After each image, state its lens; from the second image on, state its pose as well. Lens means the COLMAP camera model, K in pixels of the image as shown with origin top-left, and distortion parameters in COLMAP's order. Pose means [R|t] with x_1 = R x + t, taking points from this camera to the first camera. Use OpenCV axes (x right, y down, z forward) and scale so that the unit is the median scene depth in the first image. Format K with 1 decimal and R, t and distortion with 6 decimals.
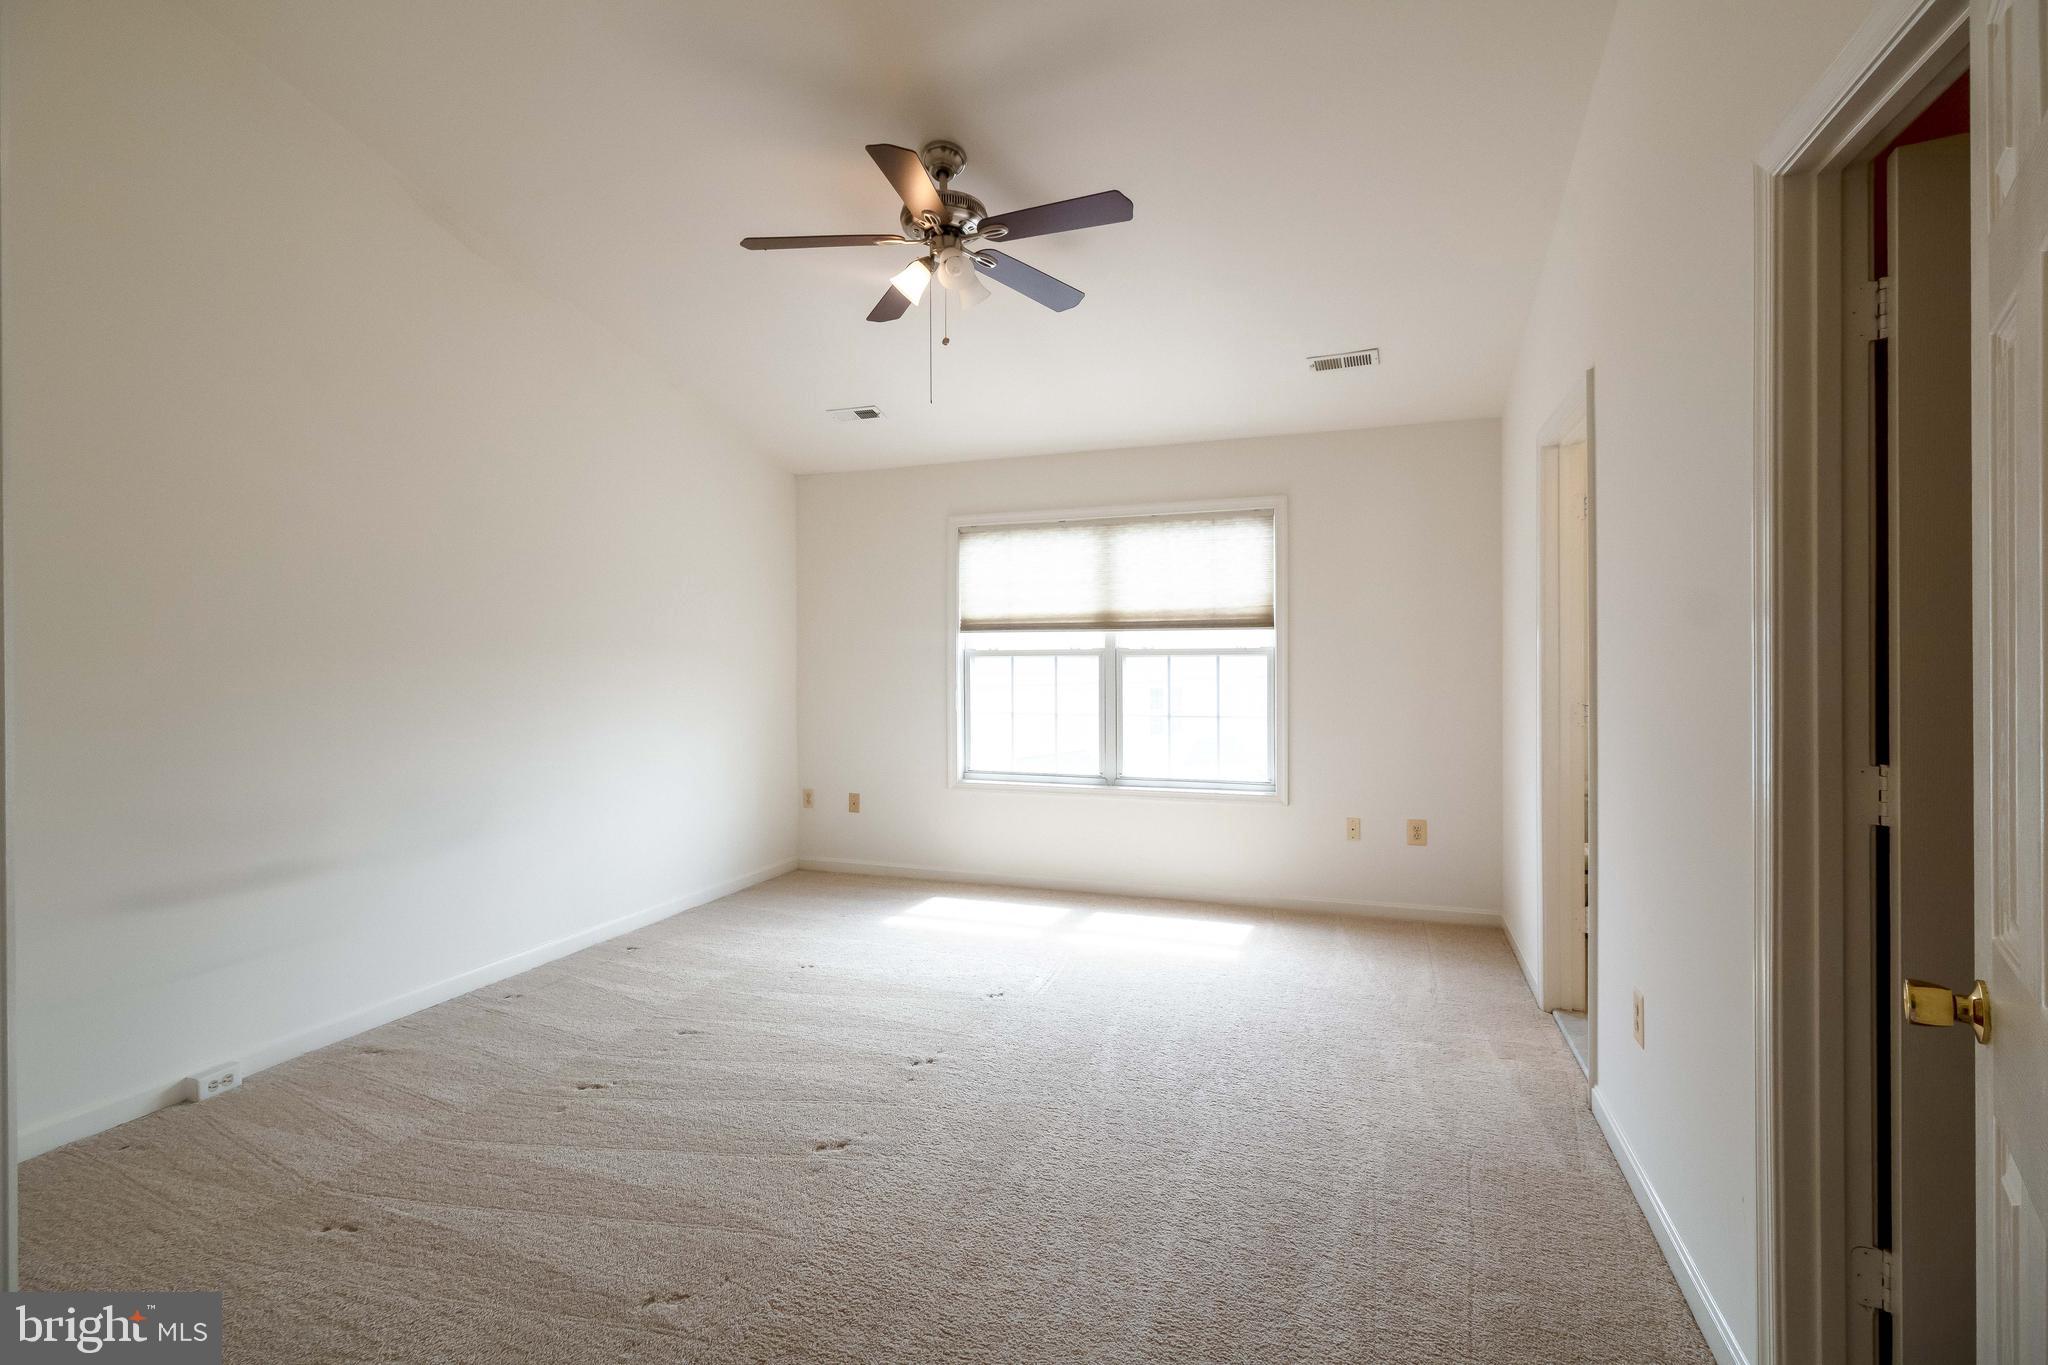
lens RADIAL K [[951.3, 0, 1022.4], [0, 951.3, 658.8], [0, 0, 1]] dist [0.000064, 0.000461]
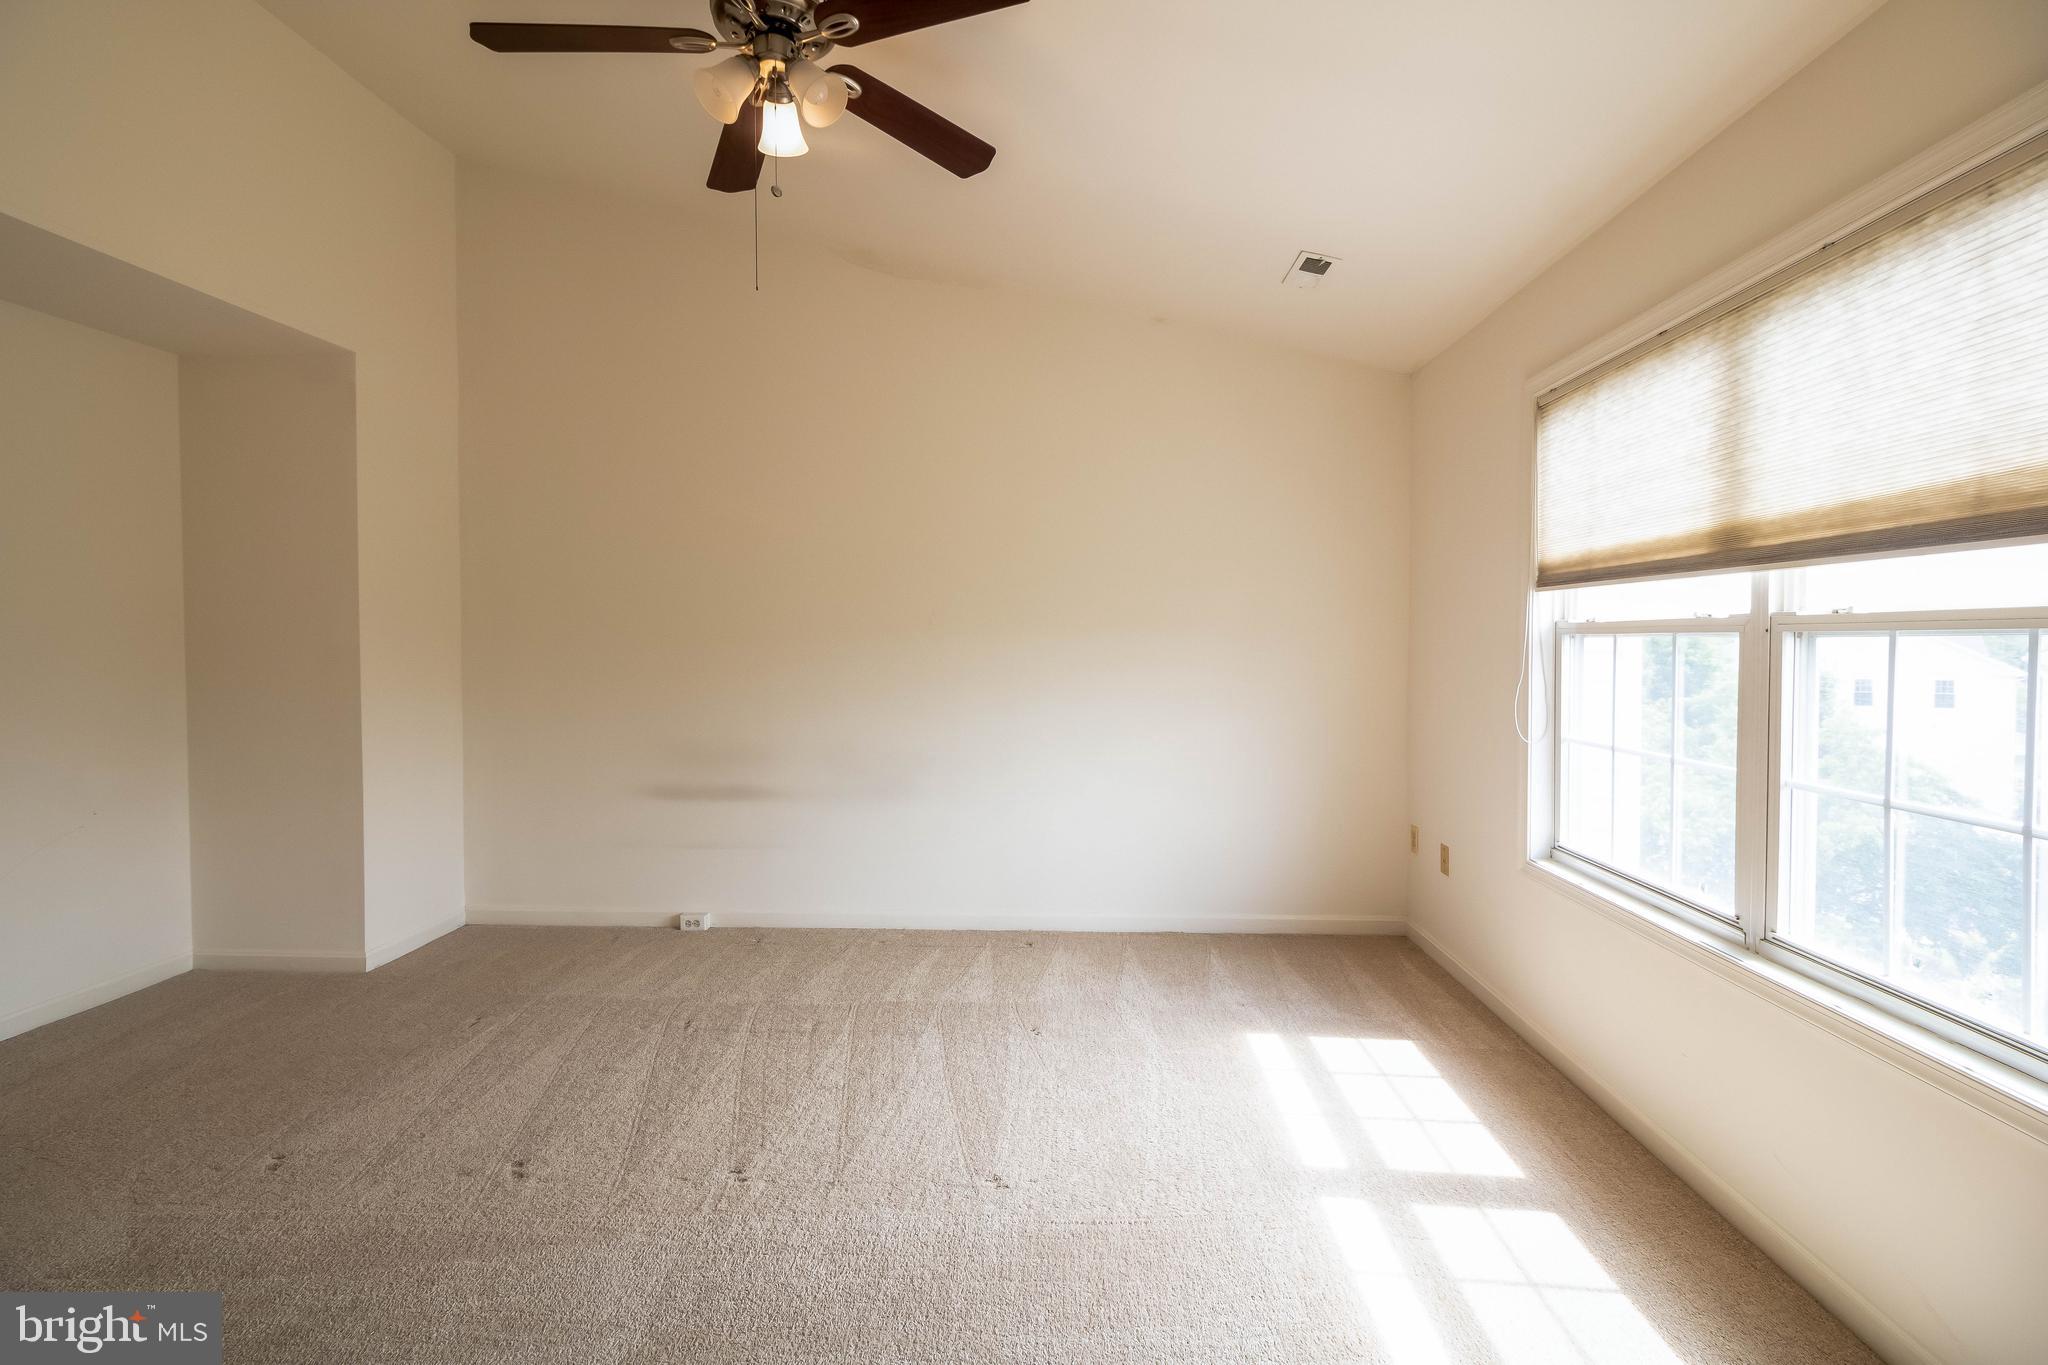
lens RADIAL K [[951.3, 0, 1022.4], [0, 951.3, 658.8], [0, 0, 1]] dist [0.000064, 0.000461]
pose [[0.279805, 0.021544, -0.959815, 0.396188], [0.002024, 0.999733, 0.023029, -0.001841], [0.960055, -0.008386, 0.279687, 0.590618]]
